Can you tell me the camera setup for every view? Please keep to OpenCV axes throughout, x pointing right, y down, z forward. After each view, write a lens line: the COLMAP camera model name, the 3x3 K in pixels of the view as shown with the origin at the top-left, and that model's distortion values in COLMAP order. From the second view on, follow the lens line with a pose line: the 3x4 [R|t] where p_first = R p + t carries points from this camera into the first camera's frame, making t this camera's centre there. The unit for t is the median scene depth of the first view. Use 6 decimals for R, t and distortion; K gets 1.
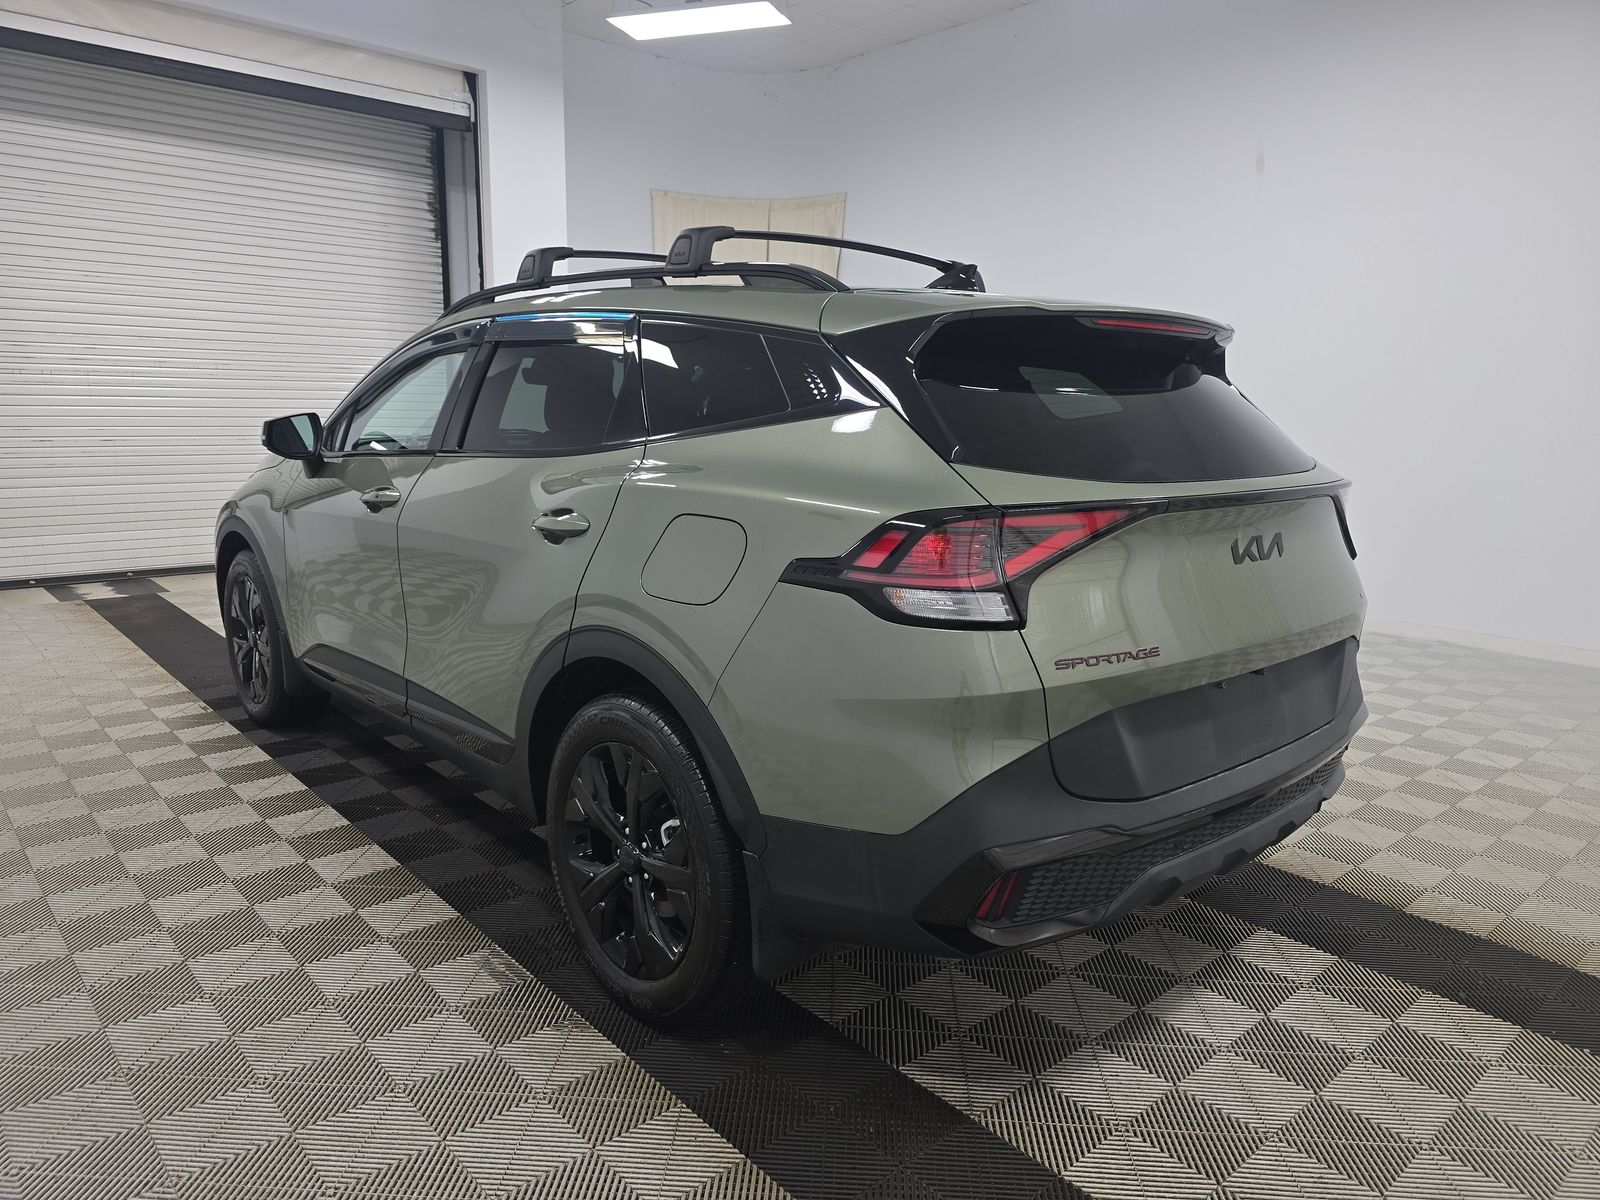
lens RADIAL K [[1089.4, 0, 800.0], [0, 1089.4, 600.0], [0, 0, 1]] dist [0.040178, -0.038525]
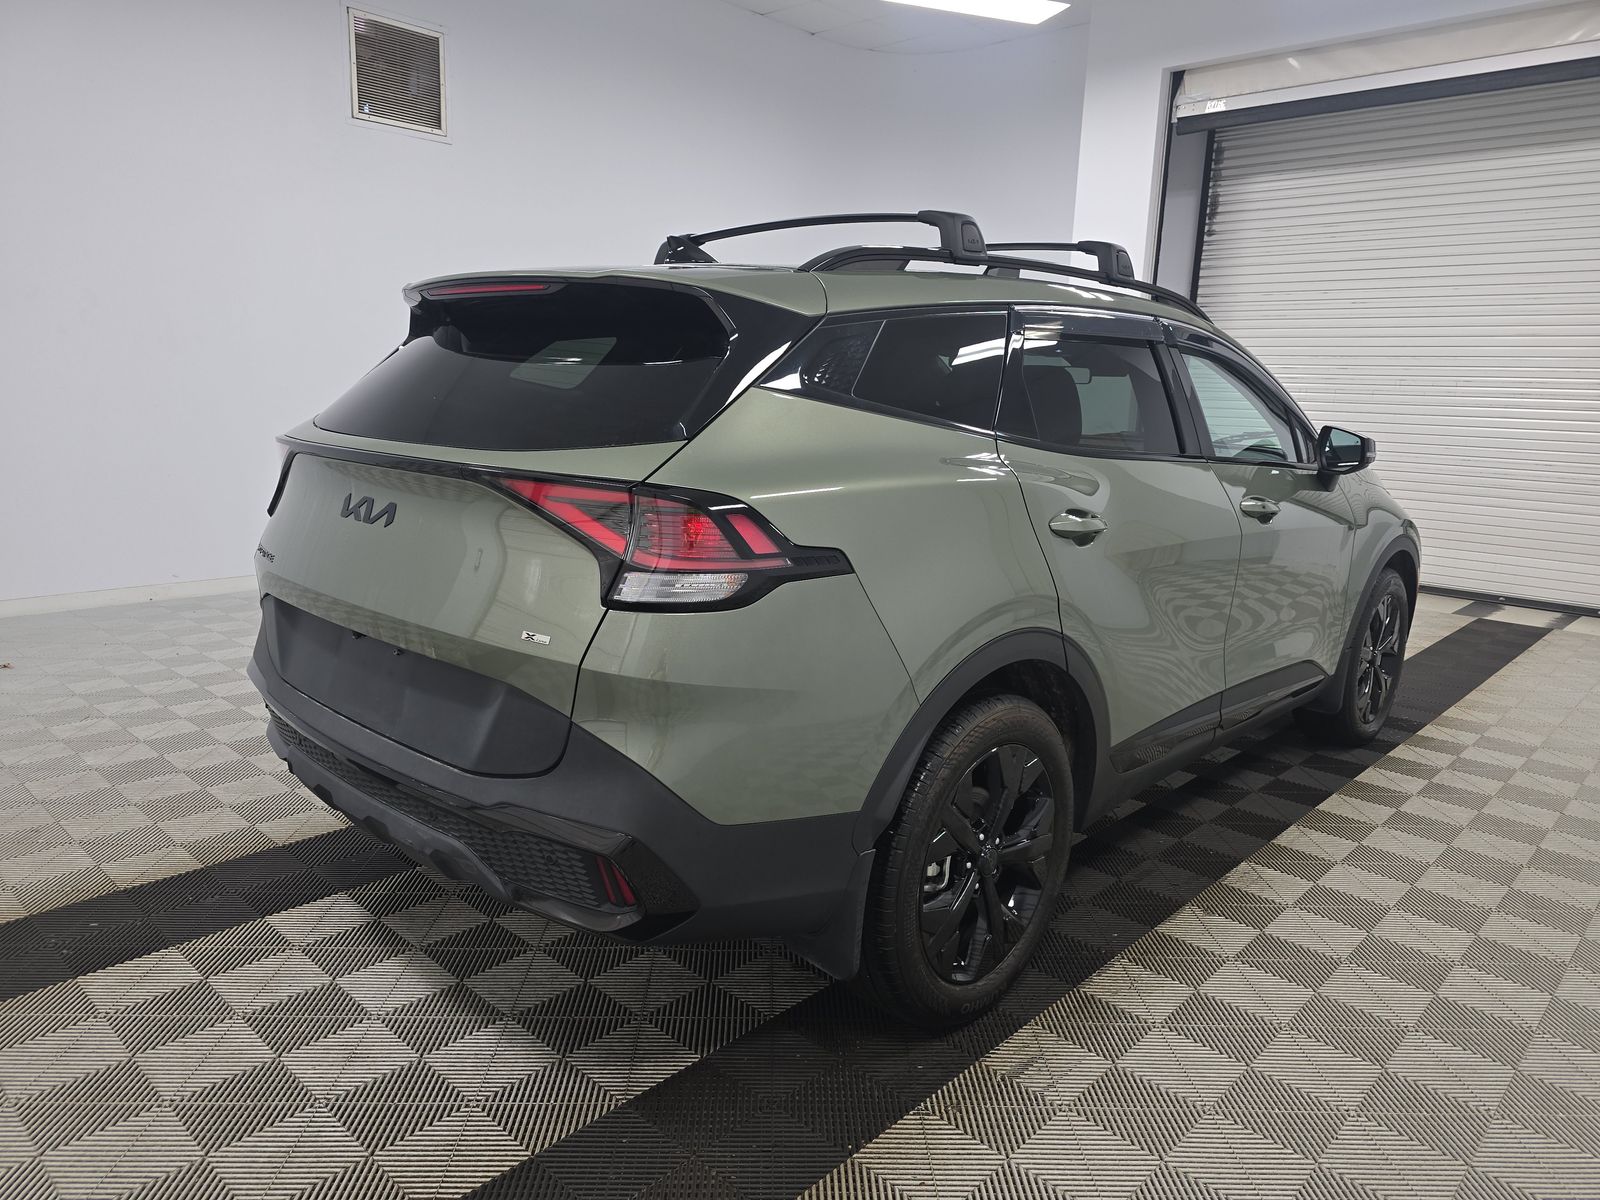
lens RADIAL K [[1089.4, 0, 800.0], [0, 1089.4, 600.0], [0, 0, 1]] dist [0.040178, -0.038525]
pose [[0.079661, 0.177346, -0.980919, 1.421088], [-0.213425, 0.964261, 0.157002, -0.205547], [0.973706, 0.196846, 0.114665, 1.276651]]
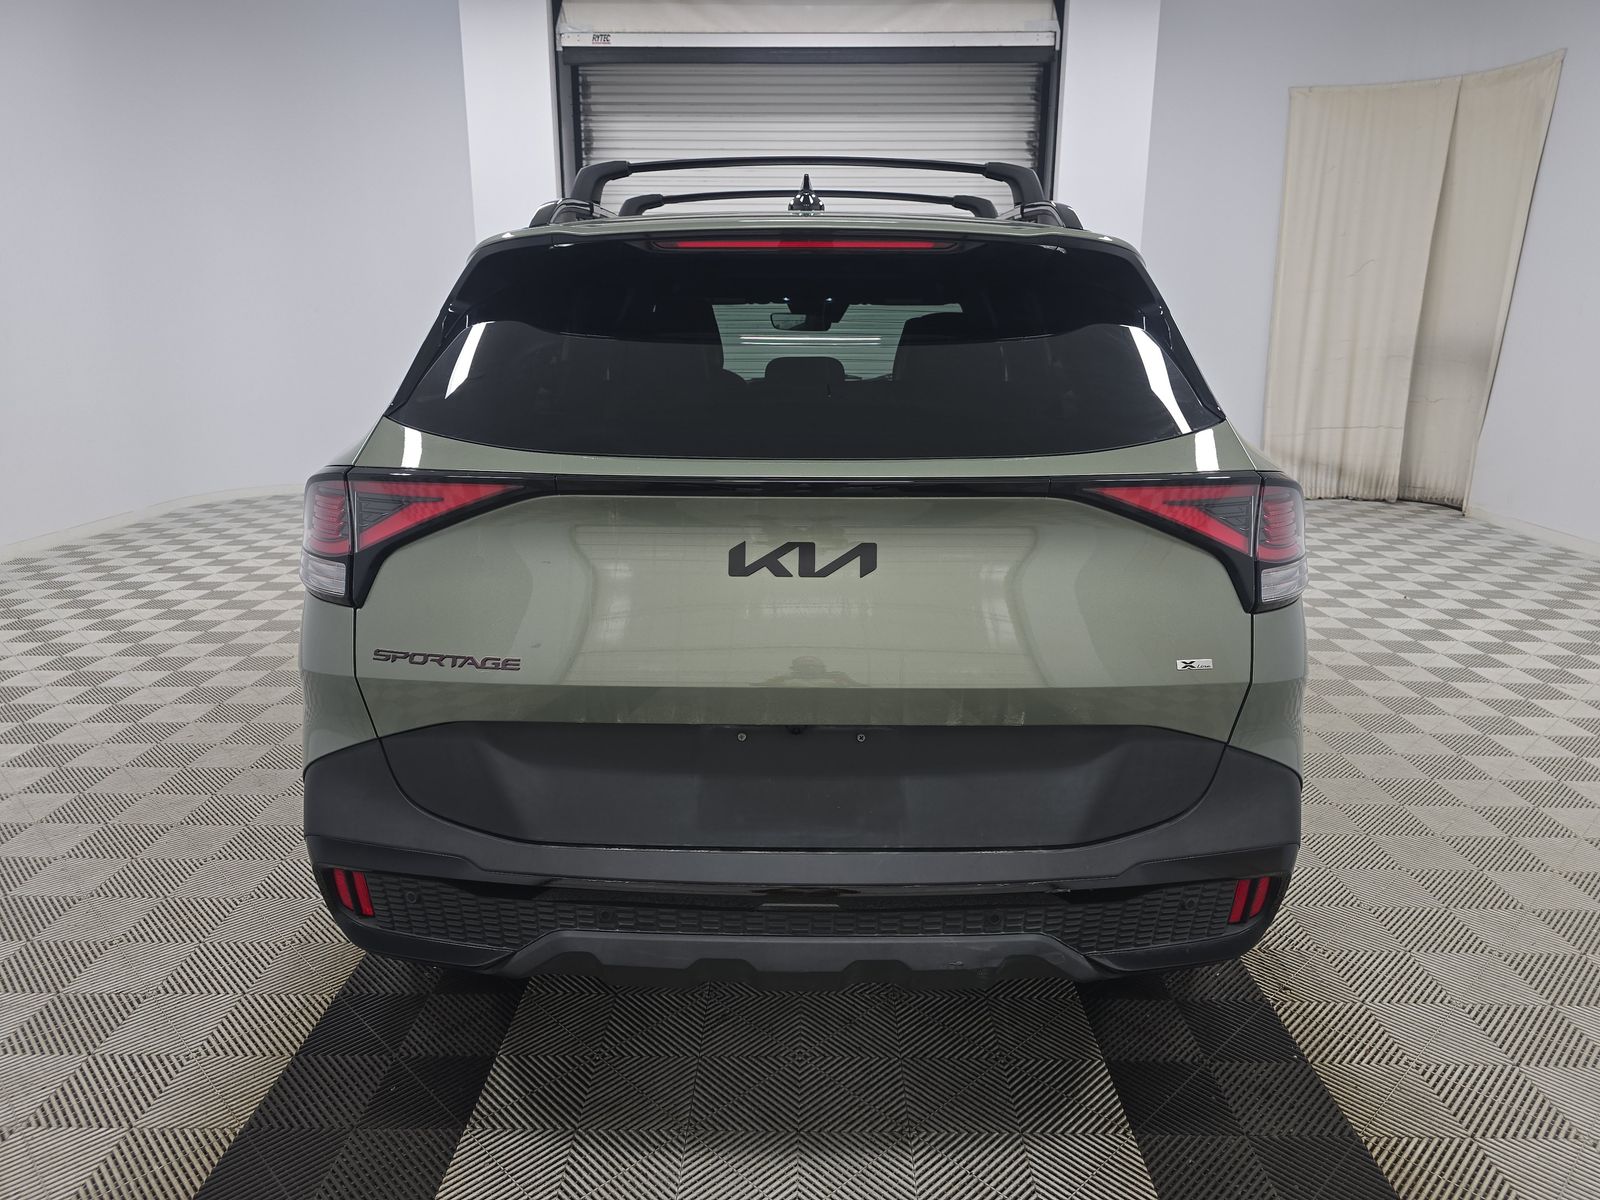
lens RADIAL K [[1089.4, 0, 800.0], [0, 1089.4, 600.0], [0, 0, 1]] dist [0.040178, -0.038525]
pose [[0.734388, 0.147278, -0.662558, 0.884456], [-0.111972, 0.989088, 0.095750, -0.088295], [0.669430, 0.003870, 0.742865, 0.477938]]
